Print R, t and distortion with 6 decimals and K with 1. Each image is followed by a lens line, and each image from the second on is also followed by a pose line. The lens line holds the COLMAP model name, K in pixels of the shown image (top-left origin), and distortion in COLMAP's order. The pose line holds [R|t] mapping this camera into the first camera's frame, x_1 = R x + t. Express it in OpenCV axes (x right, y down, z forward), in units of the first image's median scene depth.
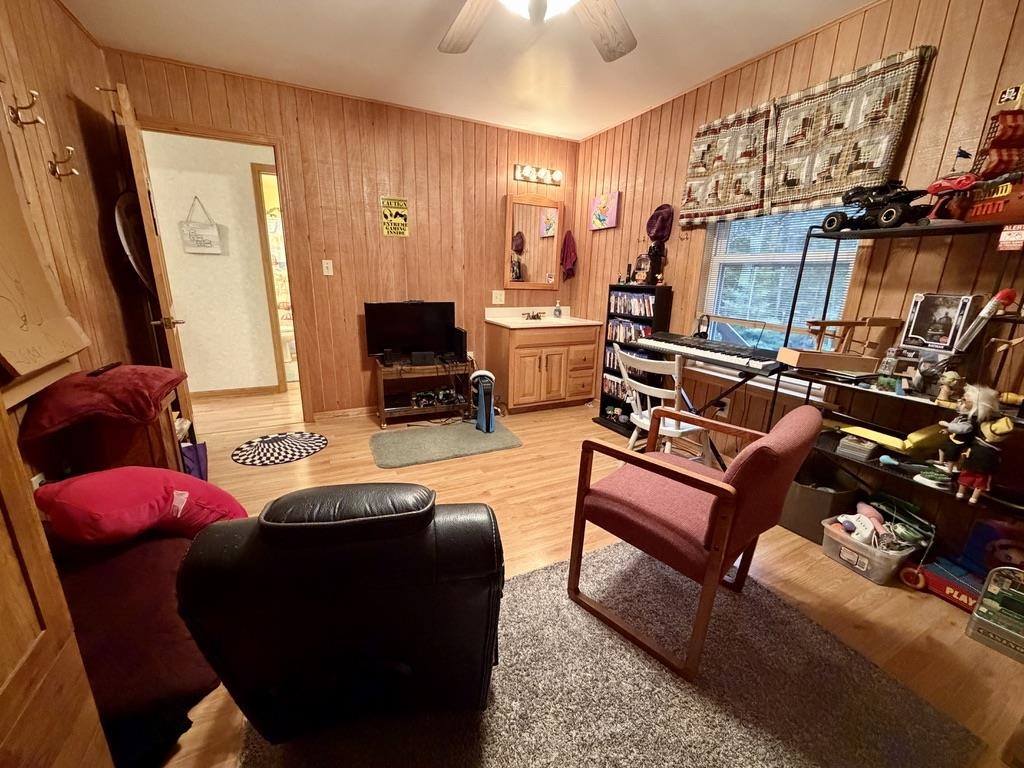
lens RADIAL K [[409.5, 0, 510.6], [0, 409.5, 384.0], [0, 0, 1]] dist [0.000373, 0.000038]
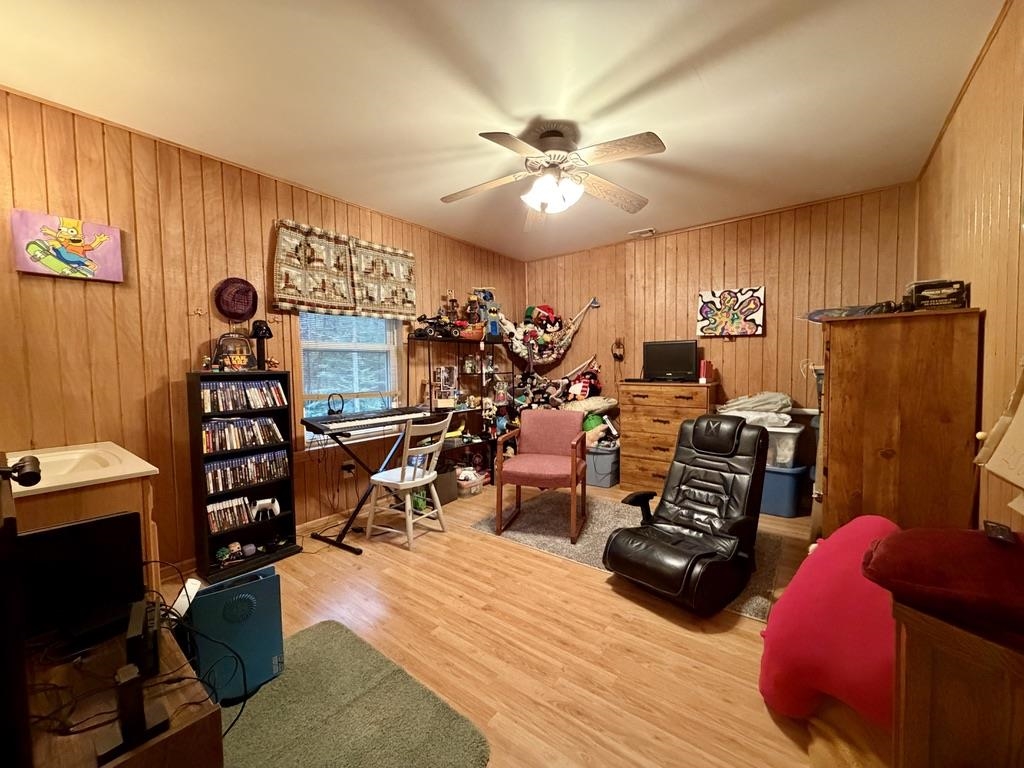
lens RADIAL K [[409.5, 0, 510.1], [0, 409.5, 385.4], [0, 0, 1]] dist [0.000373, 0.000038]
pose [[-0.449575, -0.056466, 0.891456, -0.790144], [0.233788, 0.955772, 0.178443, -0.302717], [-0.862105, 0.288636, -0.416490, 1.143694]]
